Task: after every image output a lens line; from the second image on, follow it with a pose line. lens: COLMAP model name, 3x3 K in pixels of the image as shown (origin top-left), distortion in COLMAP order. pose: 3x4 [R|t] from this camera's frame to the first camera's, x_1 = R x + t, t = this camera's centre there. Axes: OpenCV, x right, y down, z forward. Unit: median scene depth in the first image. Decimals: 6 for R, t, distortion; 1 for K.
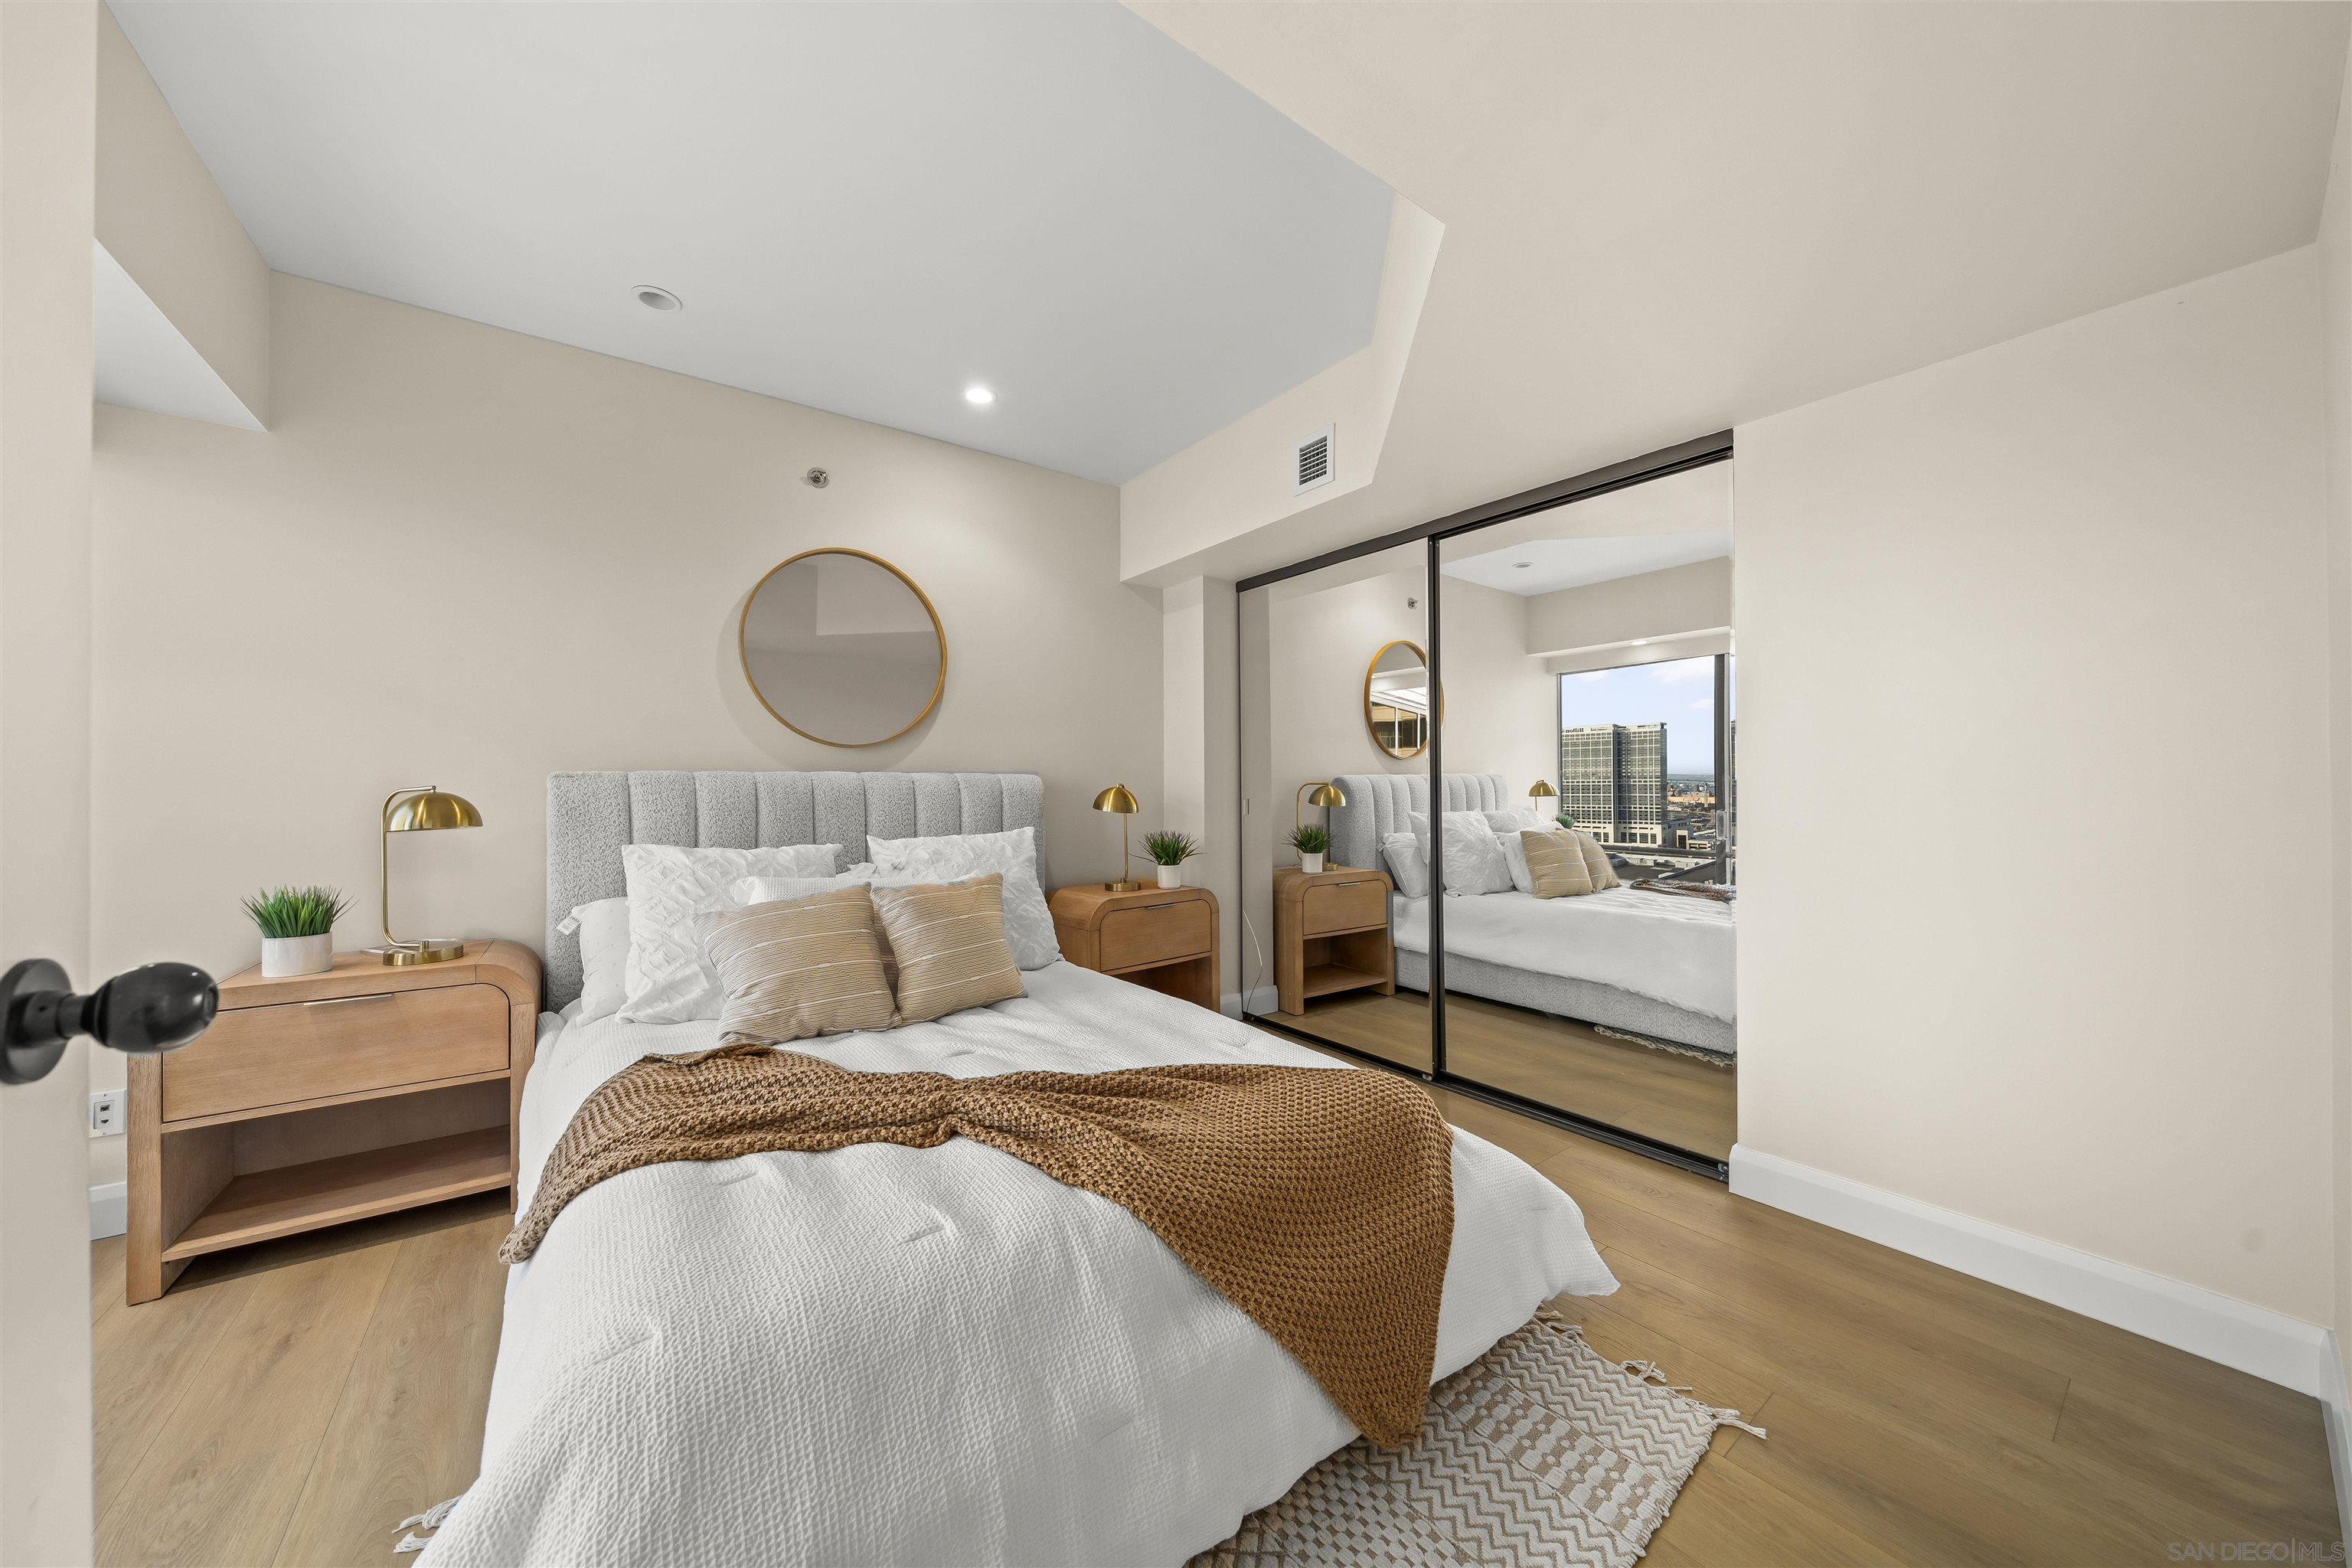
lens RADIAL K [[803.0, 0, 1171.0], [0, 803.0, 778.0], [0, 0, 1]] dist [-0.000236, -0.000039]
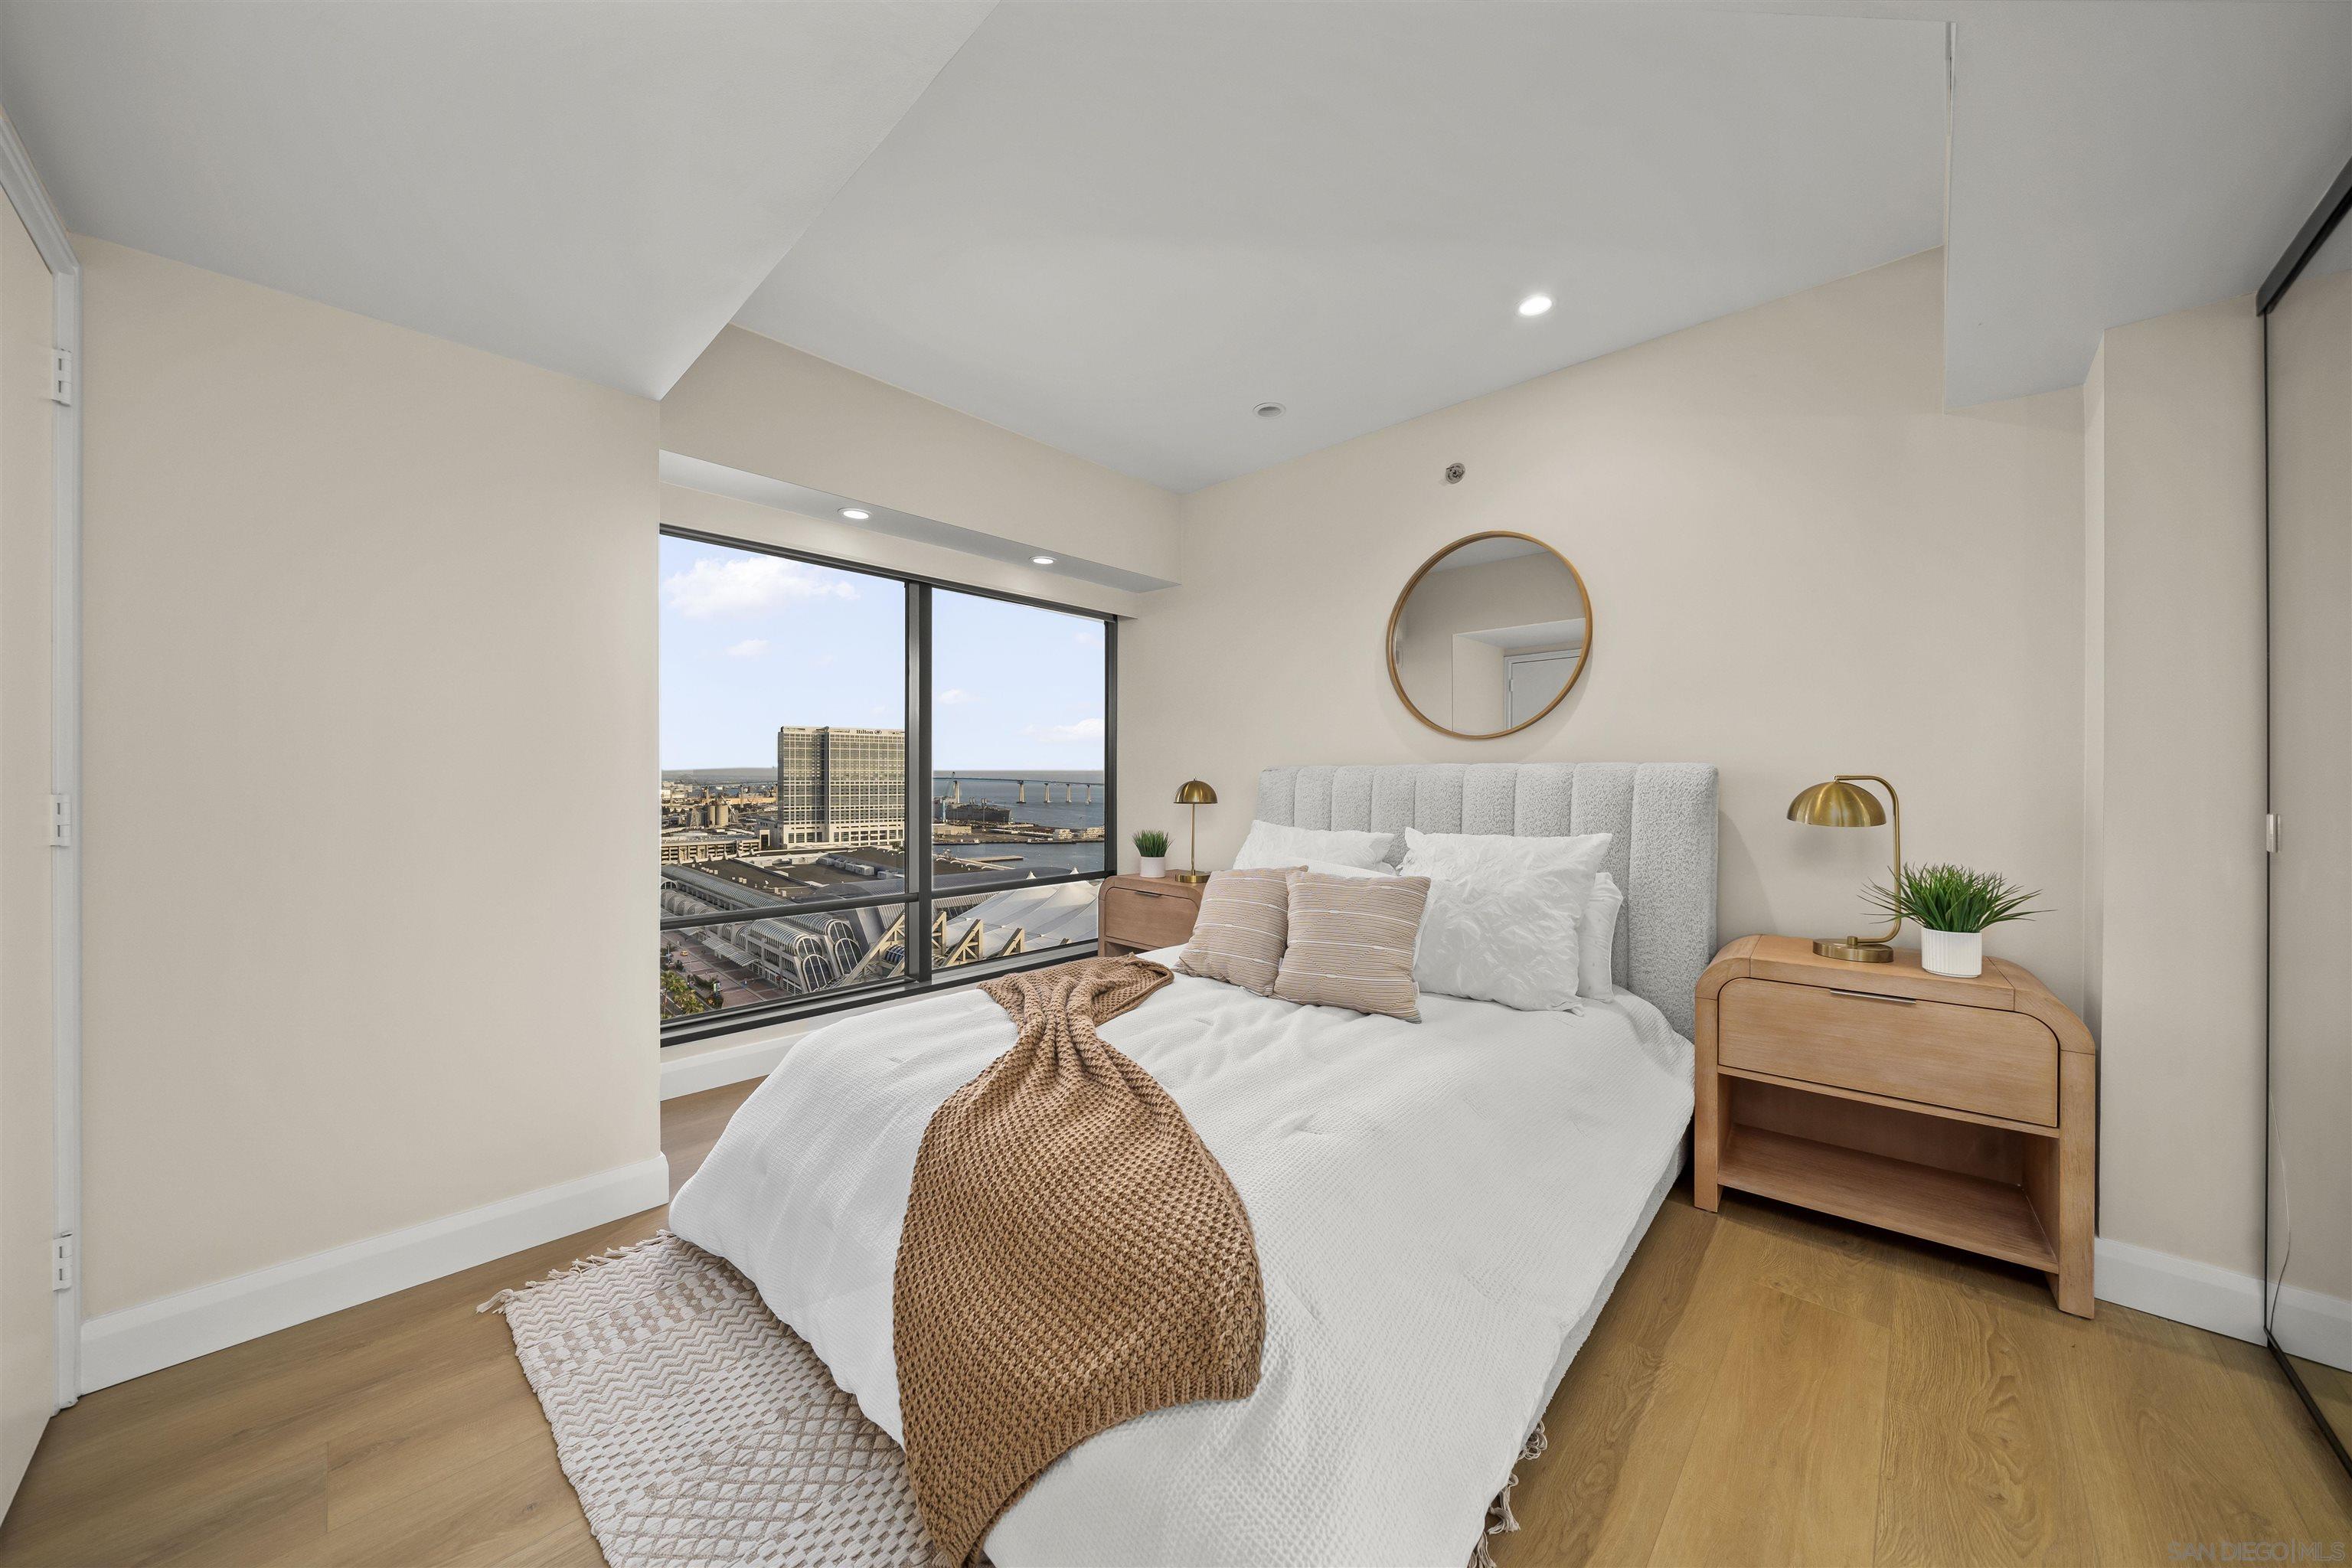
lens RADIAL K [[803.0, 0, 1171.0], [0, 803.0, 778.0], [0, 0, 1]] dist [-0.000236, -0.000039]
pose [[0.178040, 0.007766, -0.983993, 0.679884], [0.004580, 0.999951, 0.008721, -0.000036], [0.984013, -0.006059, 0.177996, 0.637950]]
